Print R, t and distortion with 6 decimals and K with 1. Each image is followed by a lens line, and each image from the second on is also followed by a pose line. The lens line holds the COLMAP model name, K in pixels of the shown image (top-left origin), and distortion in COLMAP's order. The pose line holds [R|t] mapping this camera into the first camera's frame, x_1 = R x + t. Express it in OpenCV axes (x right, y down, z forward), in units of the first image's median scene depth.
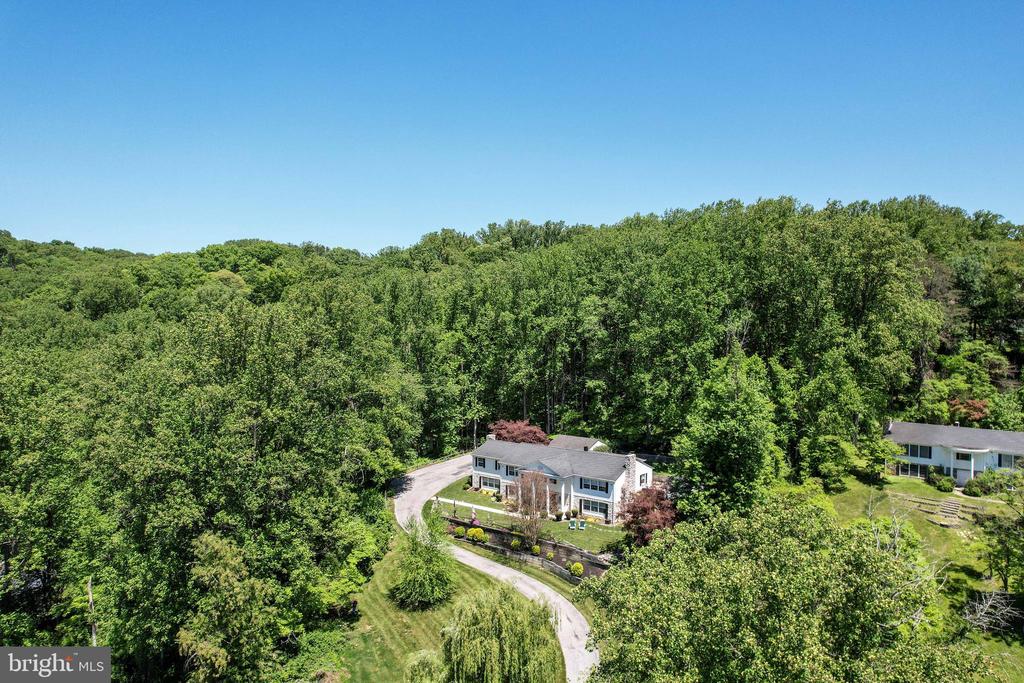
lens RADIAL K [[689.1, 0, 550.9], [0, 689.1, 338.4], [0, 0, 1]] dist [-0.028144, -0.000027]
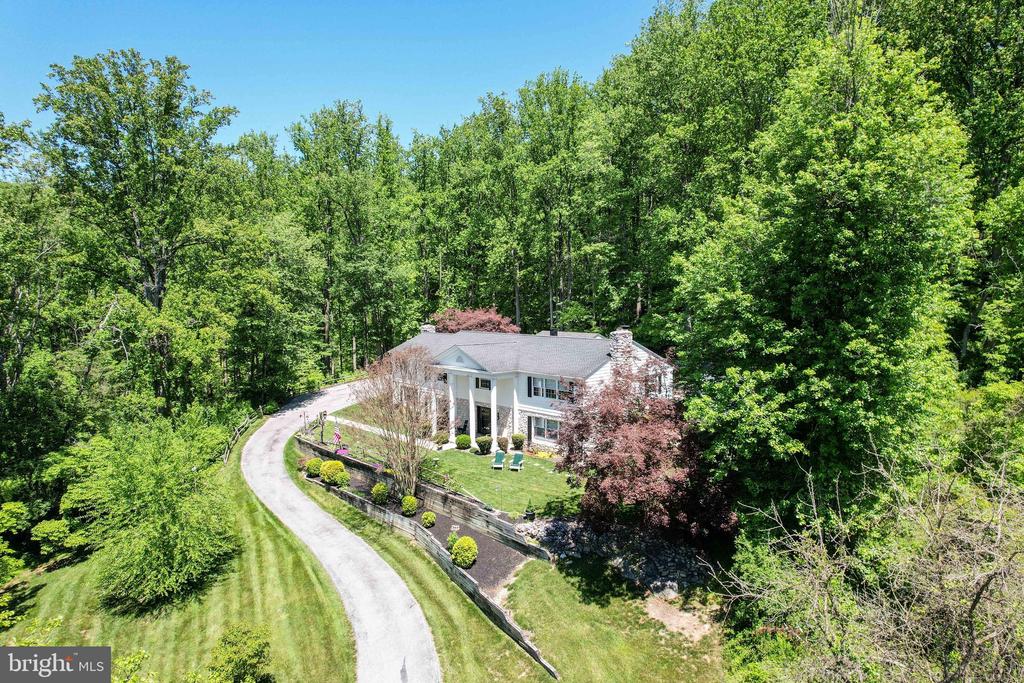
lens RADIAL K [[650.7, 0, 512.0], [0, 650.7, 341.5], [0, 0, 1]] dist [-0.021357, 0.000316]
pose [[0.980922, 0.003778, -0.194367, 0.130167], [0.005876, 0.998778, 0.049064, 0.152194], [0.194315, -0.049270, 0.979701, 0.509303]]
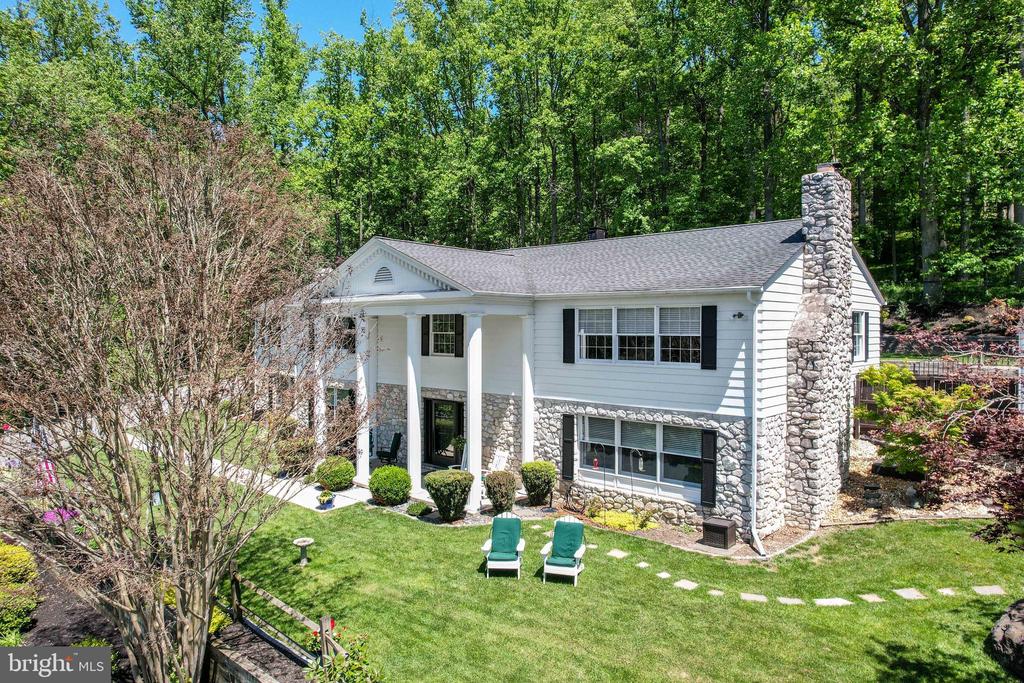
lens RADIAL K [[650.7, 0, 512.0], [0, 650.7, 341.5], [0, 0, 1]] dist [-0.021357, 0.000316]
pose [[0.996350, 0.003163, -0.085301, 0.043974], [-0.003414, 0.999990, -0.002794, 0.215078], [0.085291, 0.003075, 0.996351, 0.816803]]
